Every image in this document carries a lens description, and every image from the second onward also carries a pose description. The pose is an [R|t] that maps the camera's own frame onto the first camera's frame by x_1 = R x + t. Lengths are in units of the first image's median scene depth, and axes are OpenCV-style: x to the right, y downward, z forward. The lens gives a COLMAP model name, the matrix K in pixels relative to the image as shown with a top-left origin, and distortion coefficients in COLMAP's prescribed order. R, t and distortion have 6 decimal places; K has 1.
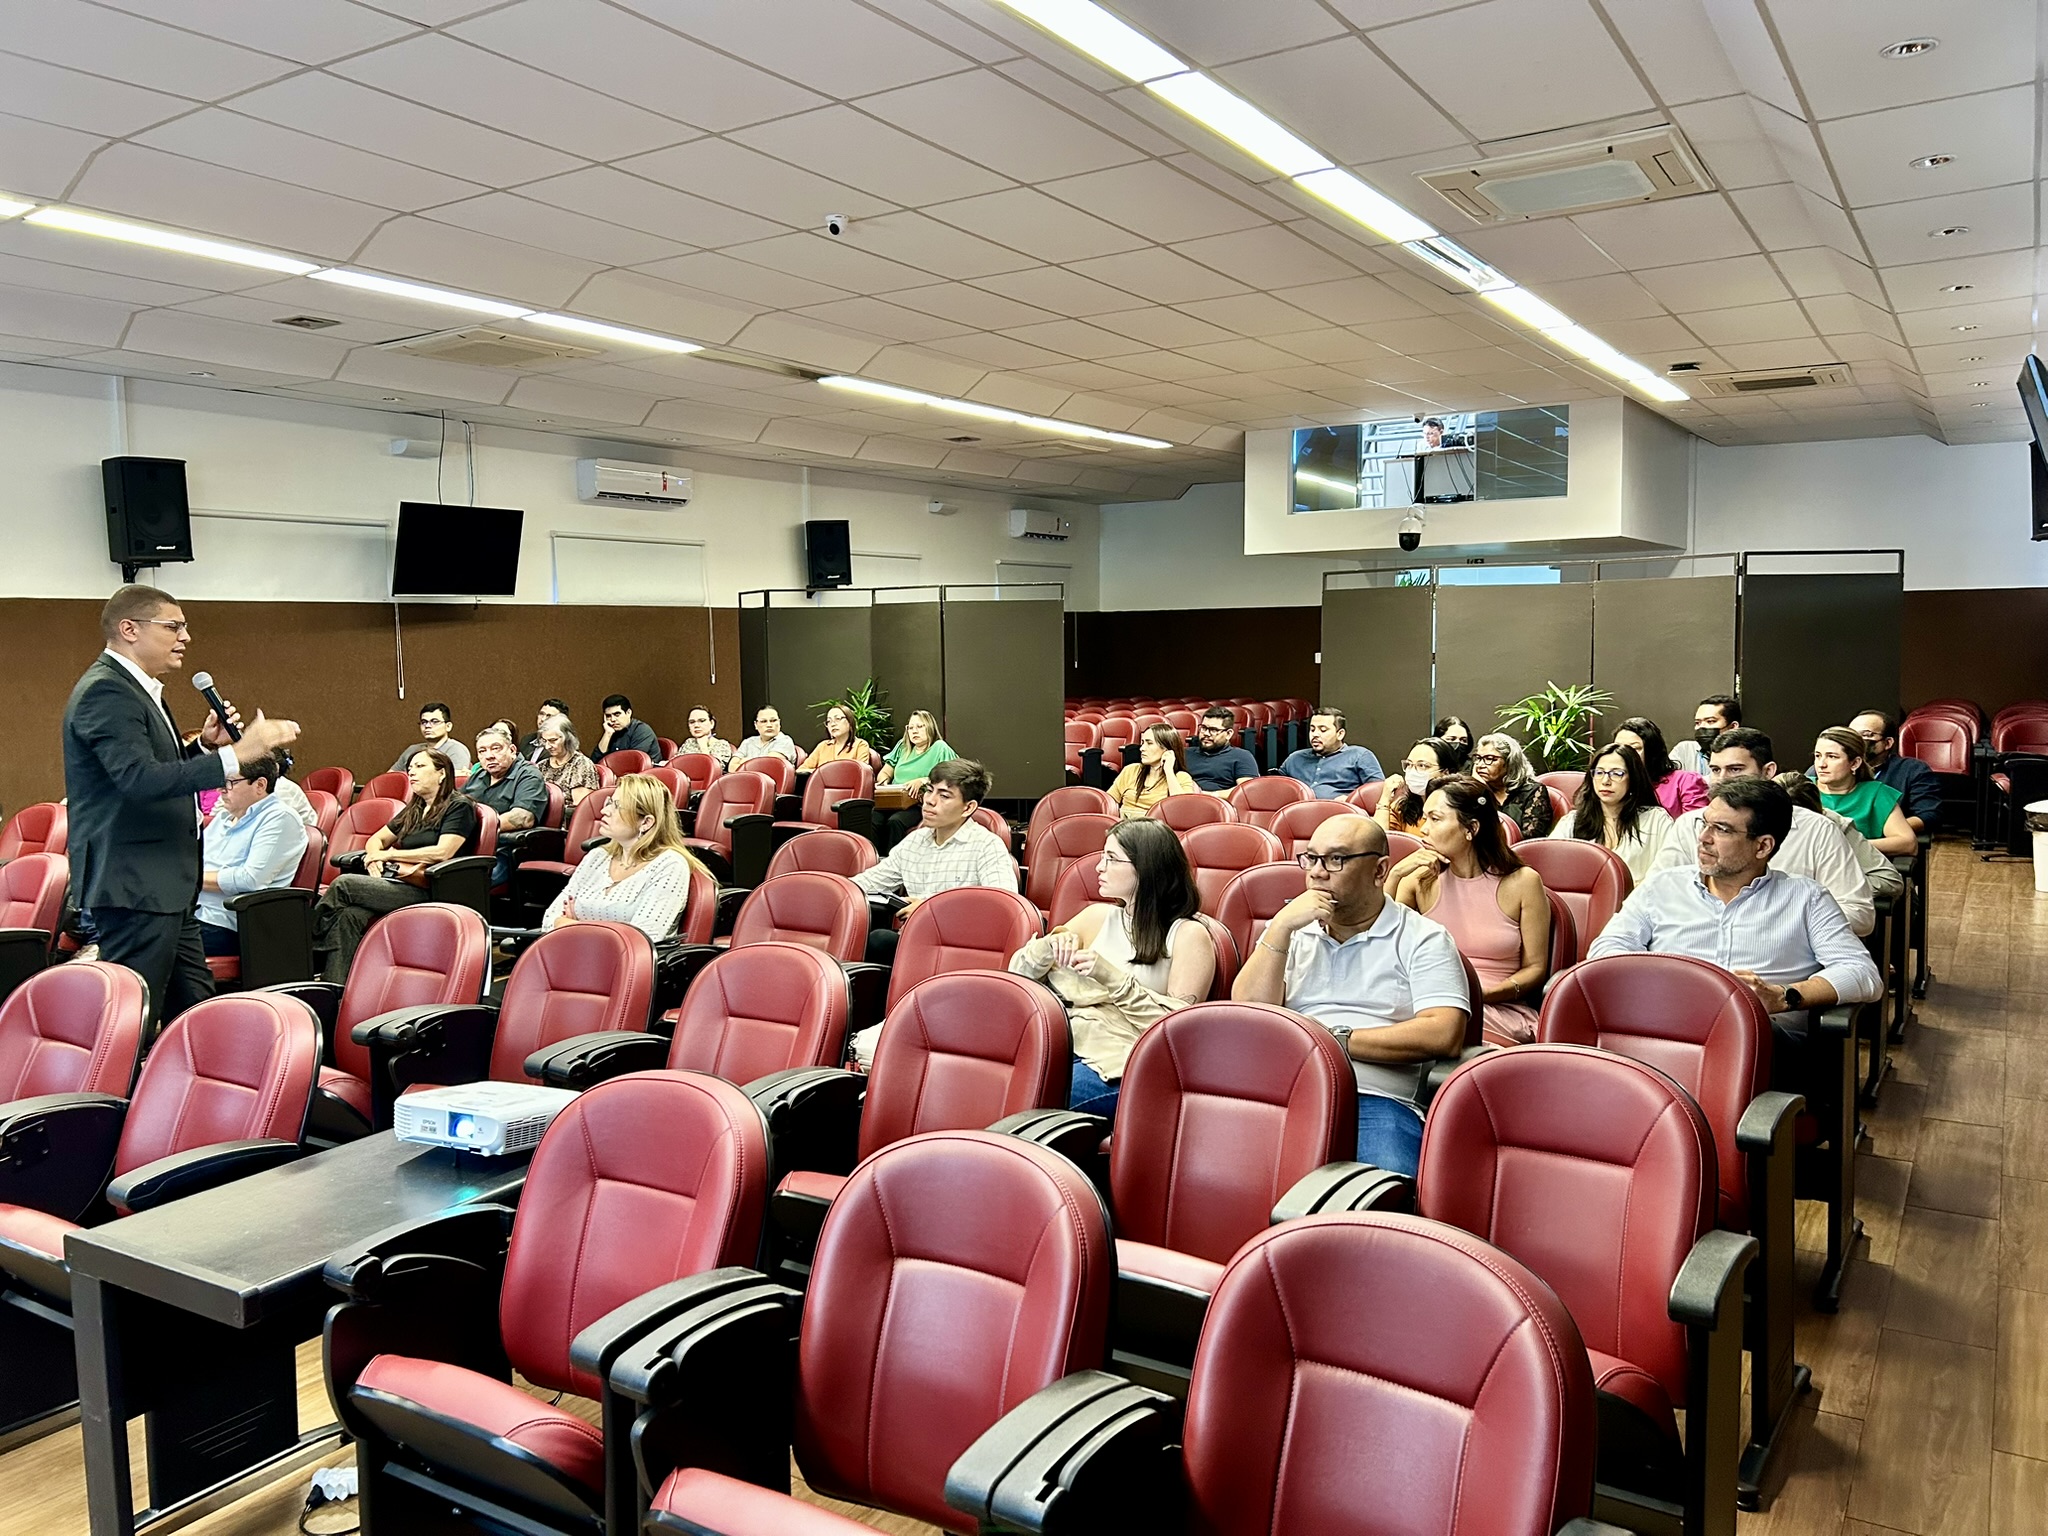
lens RADIAL K [[1554.0, 0, 1003.4], [0, 1554.0, 765.1], [0, 0, 1]] dist [0.040835, -0.008321]
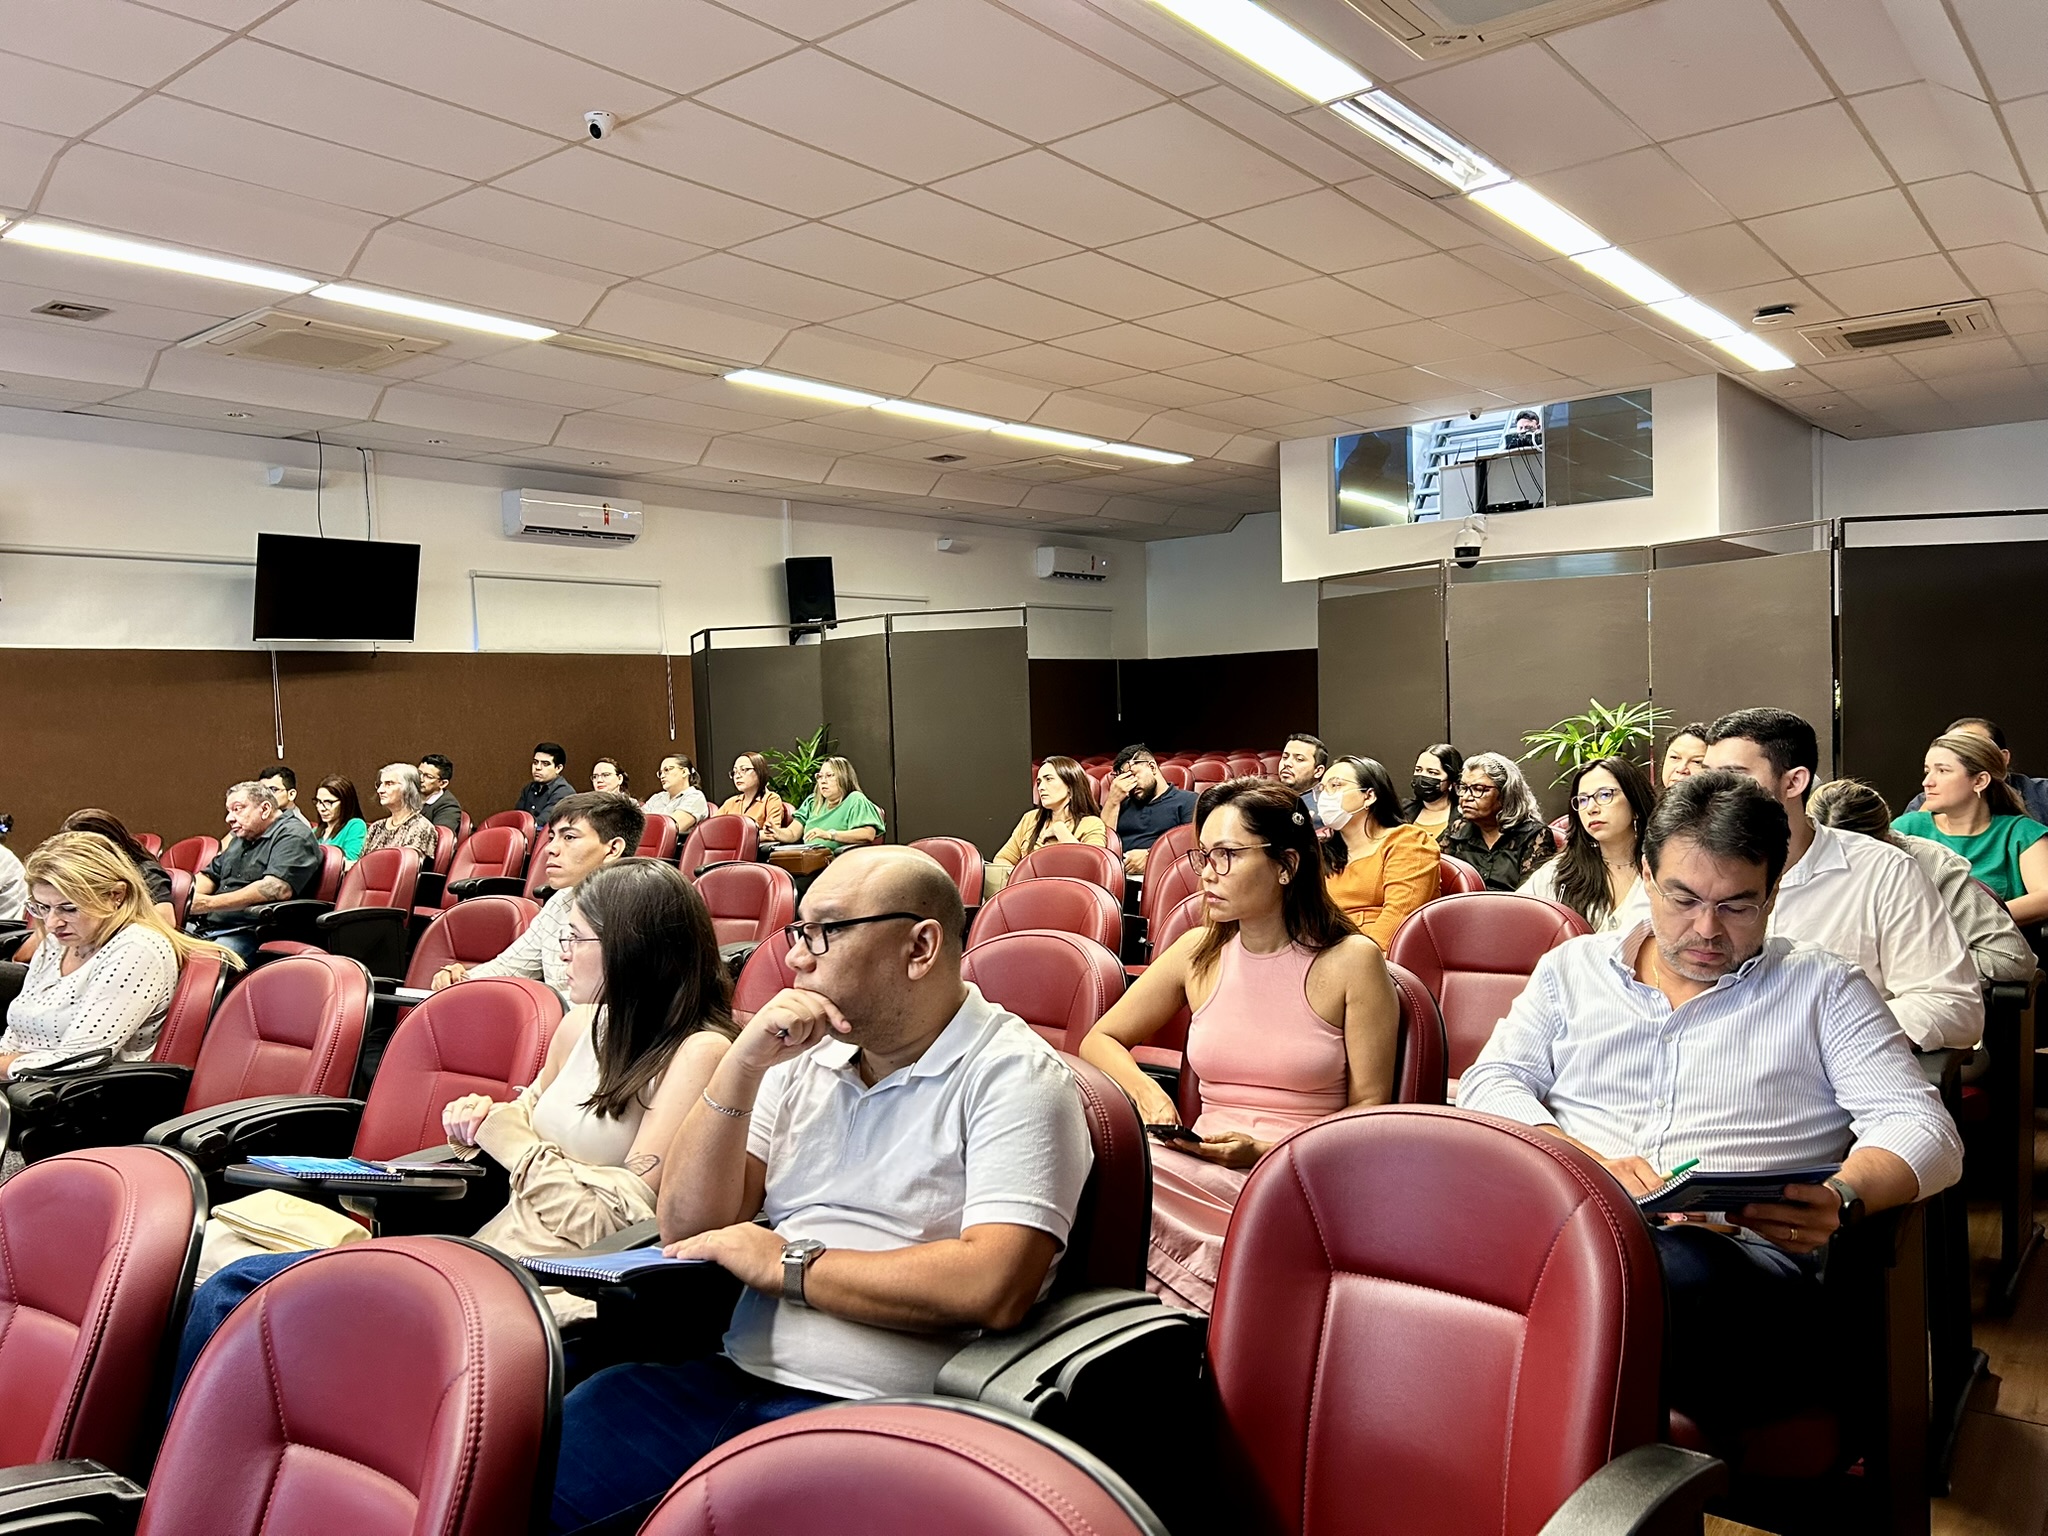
lens RADIAL K [[1516.6, 0, 1018.2], [0, 1516.6, 797.1], [0, 0, 1]] dist [0.039184, -0.027162]
pose [[0.994857, -0.017922, -0.099687, 0.113854], [0.014960, 0.999426, -0.030386, 0.011930], [0.100174, 0.028738, 0.994555, 0.174682]]
